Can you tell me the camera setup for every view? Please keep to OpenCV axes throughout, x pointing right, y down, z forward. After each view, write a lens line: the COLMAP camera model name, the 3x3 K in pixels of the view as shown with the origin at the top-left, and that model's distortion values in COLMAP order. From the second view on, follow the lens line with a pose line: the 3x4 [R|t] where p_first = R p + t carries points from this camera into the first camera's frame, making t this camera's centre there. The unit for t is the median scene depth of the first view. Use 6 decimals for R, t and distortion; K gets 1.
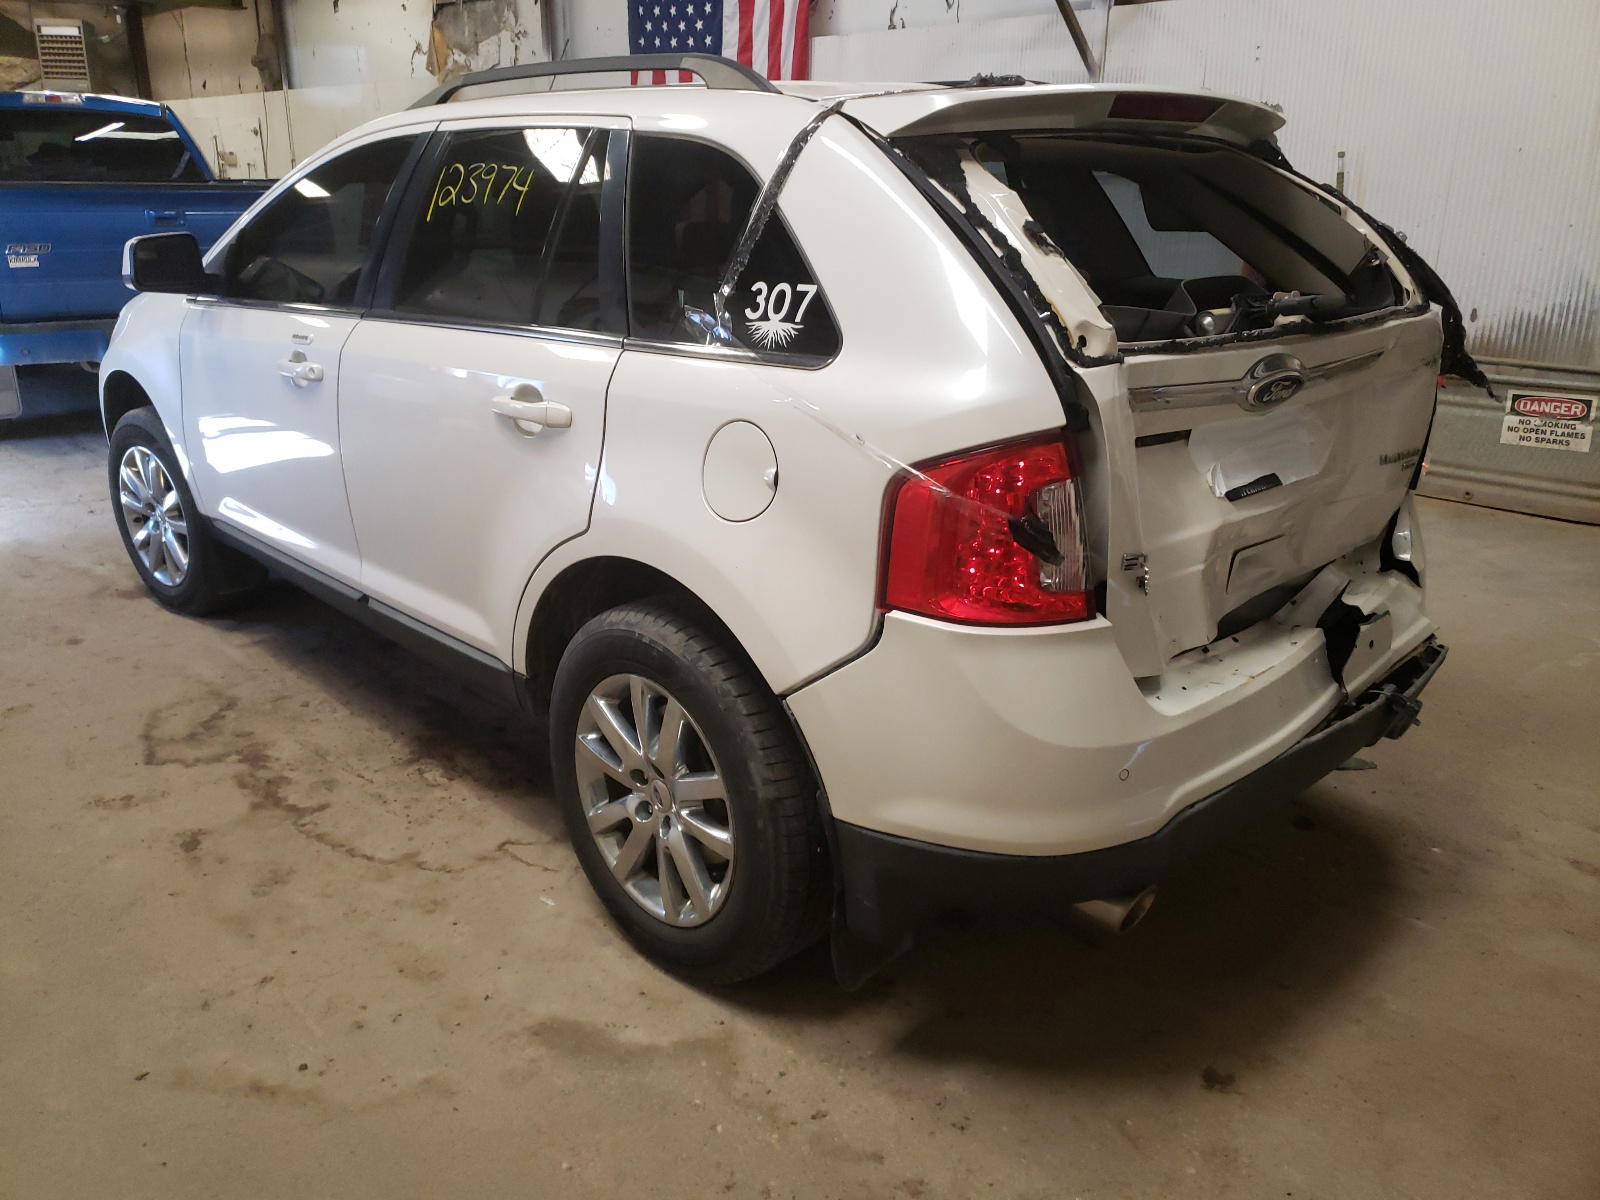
lens RADIAL K [[1267.5, 0, 800.0], [0, 1267.5, 600.0], [0, 0, 1]] dist [0.005434, 0.003511]
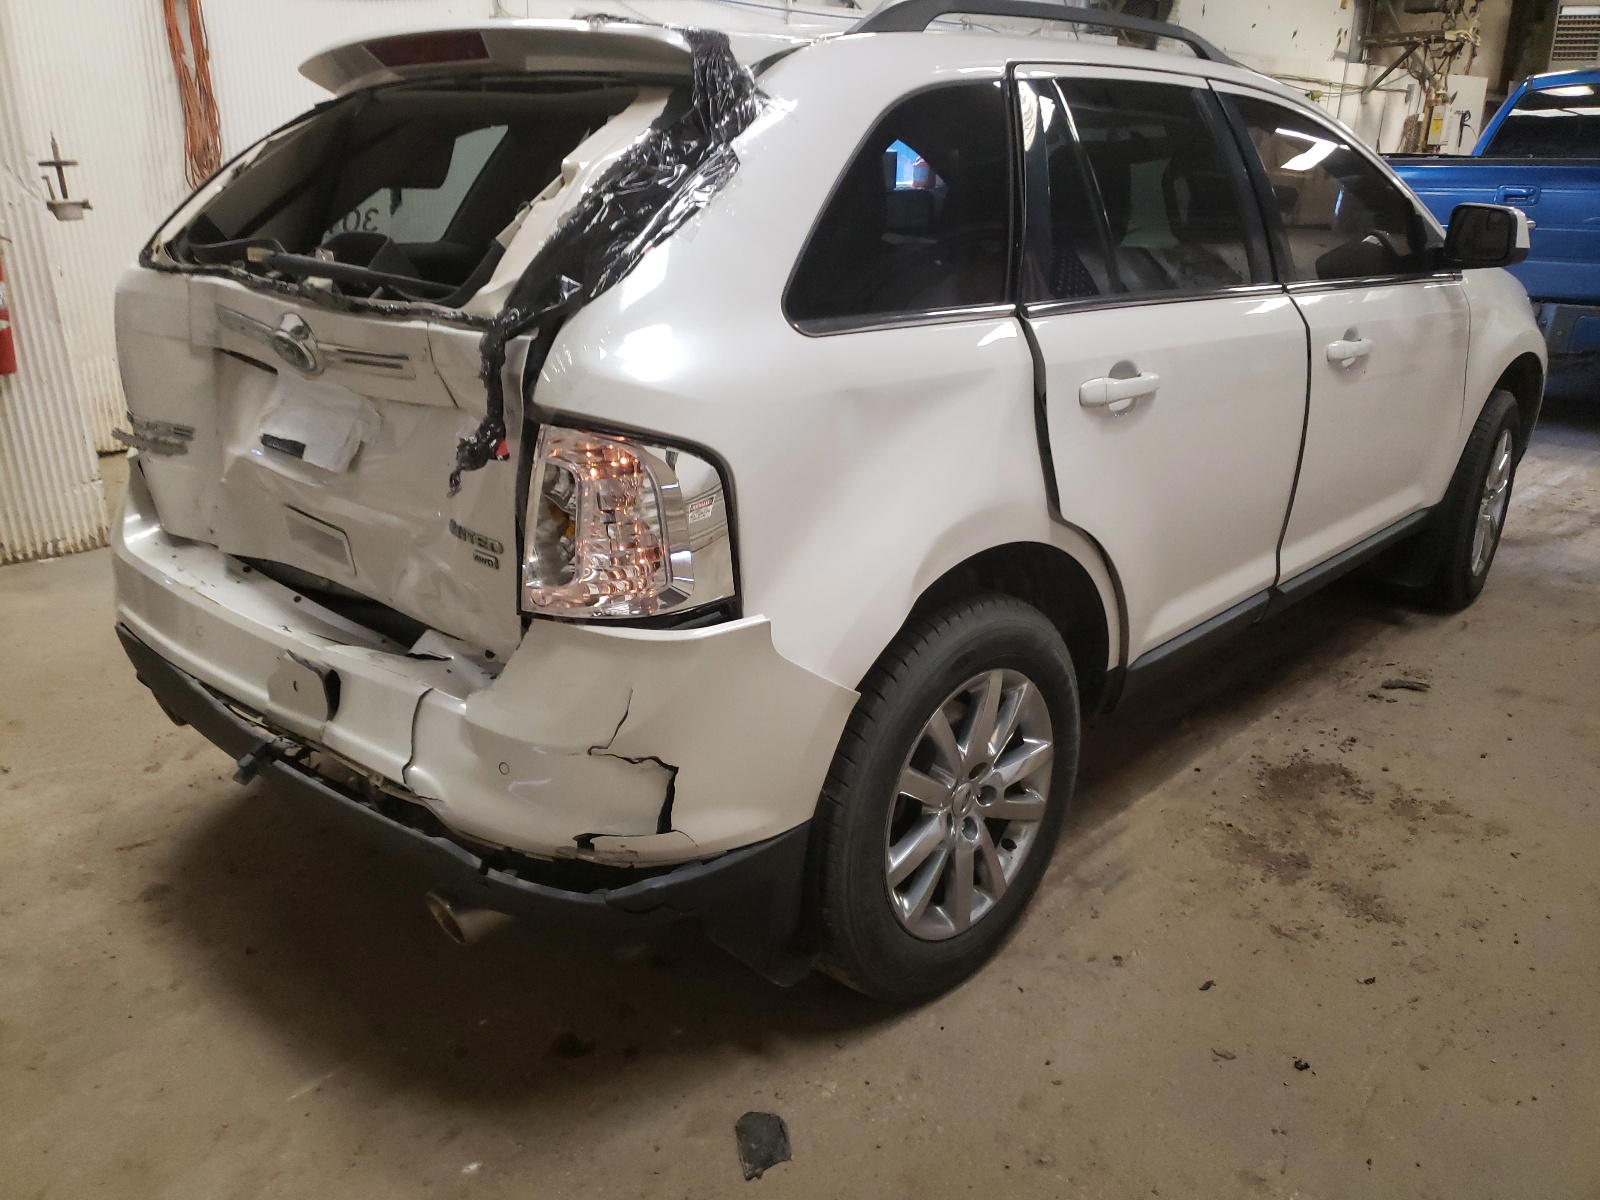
lens RADIAL K [[1267.5, 0, 800.0], [0, 1267.5, 600.0], [0, 0, 1]] dist [0.005434, 0.003511]
pose [[0.027617, 0.323246, -0.945912, 1.267428], [-0.324703, 0.897861, 0.297345, -0.381790], [0.945413, 0.298929, 0.129755, 1.223475]]
